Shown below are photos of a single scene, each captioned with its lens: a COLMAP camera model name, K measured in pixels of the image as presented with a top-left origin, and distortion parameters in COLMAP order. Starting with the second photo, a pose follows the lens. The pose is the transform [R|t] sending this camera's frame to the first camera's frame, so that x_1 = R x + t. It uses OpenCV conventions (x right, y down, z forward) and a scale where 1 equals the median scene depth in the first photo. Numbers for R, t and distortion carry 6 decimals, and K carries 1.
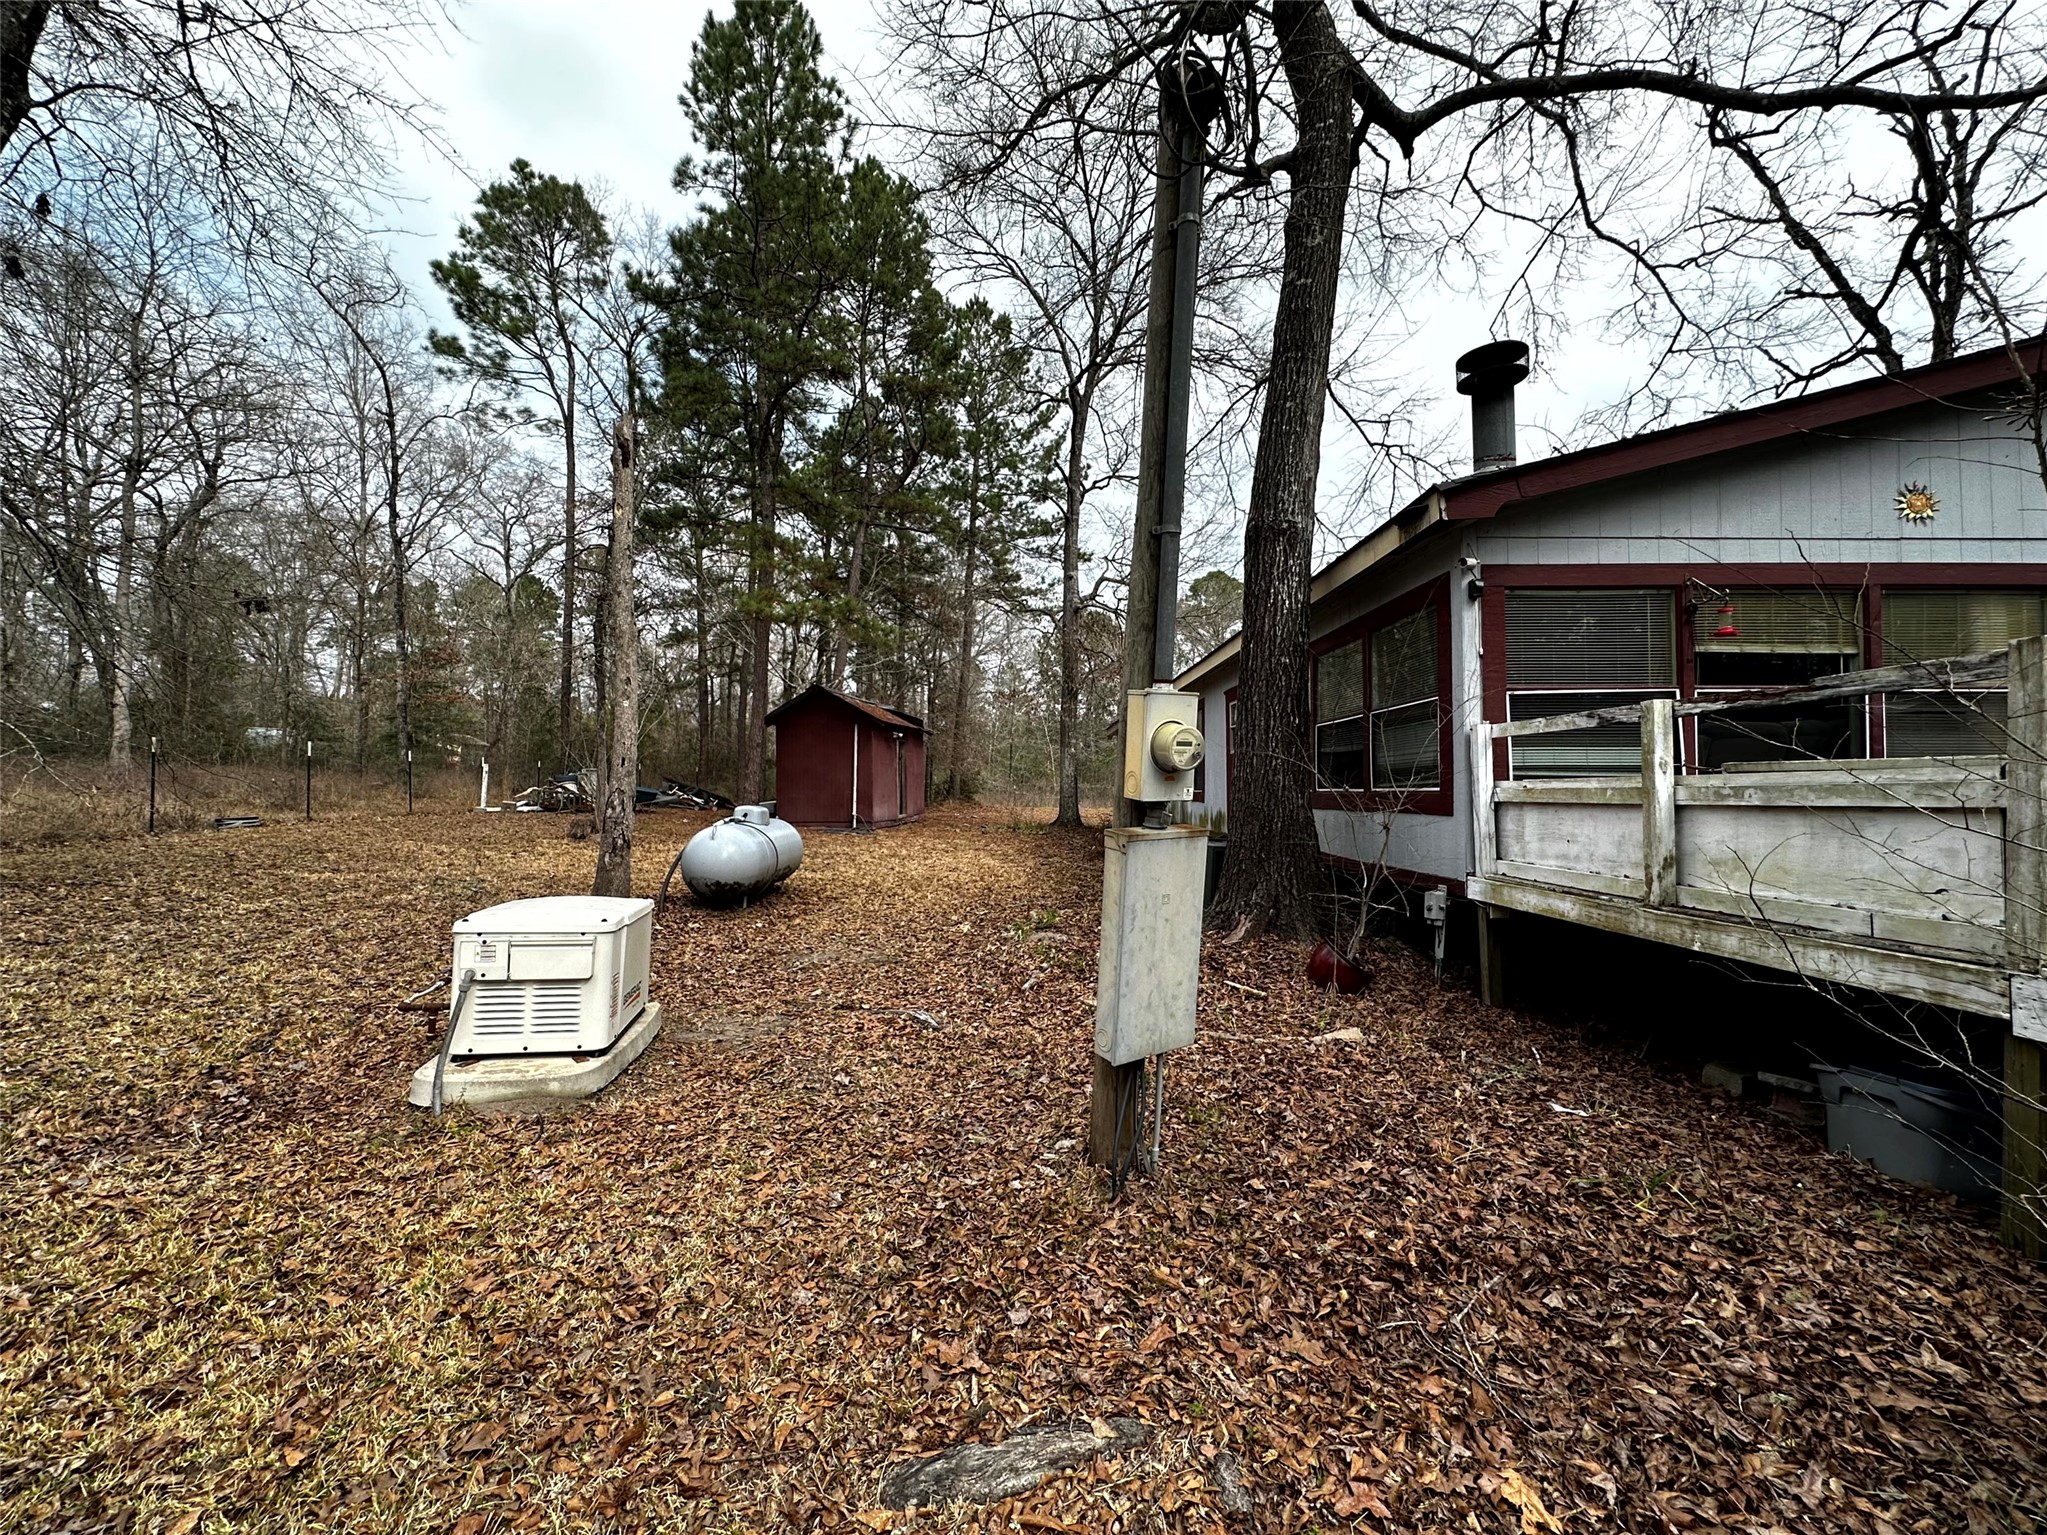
lens RADIAL K [[816.7, 0, 1023.9], [0, 816.7, 761.0], [0, 0, 1]] dist [0.001051, 0.000604]
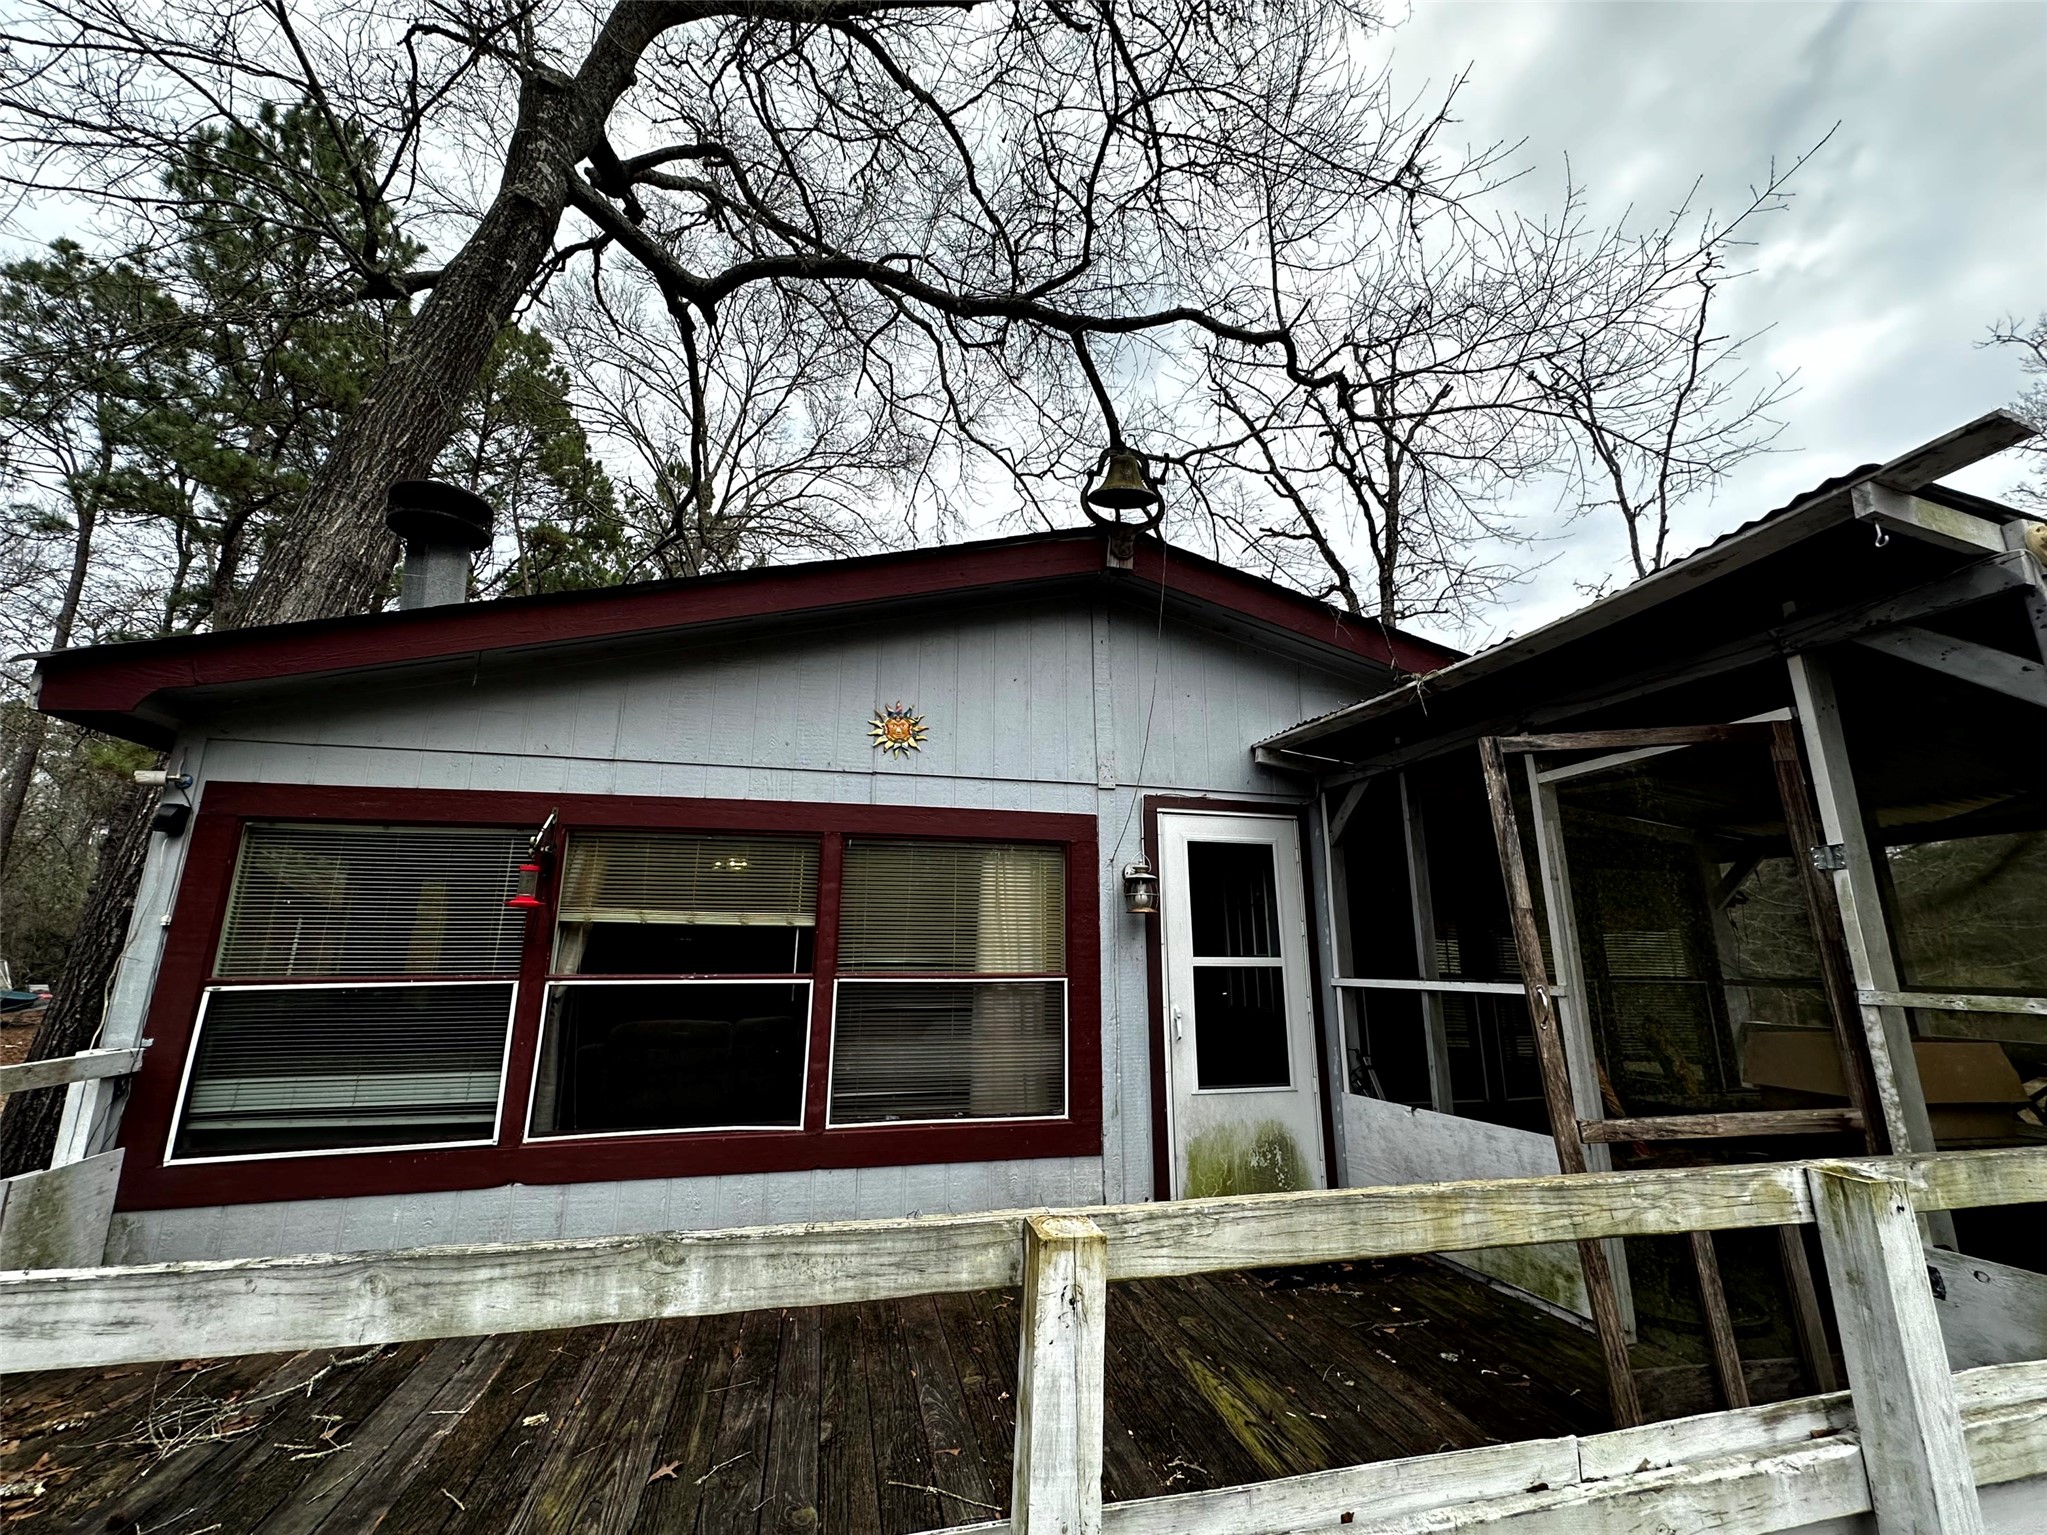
lens RADIAL K [[816.7, 0, 1011.7], [0, 816.7, 756.2], [0, 0, 1]] dist [0.001051, 0.000604]
pose [[0.975858, 0.055611, 0.211208, 0.817276], [-0.011520, 0.978801, -0.204490, -0.106629], [-0.218102, 0.197120, 0.955811, 0.195525]]
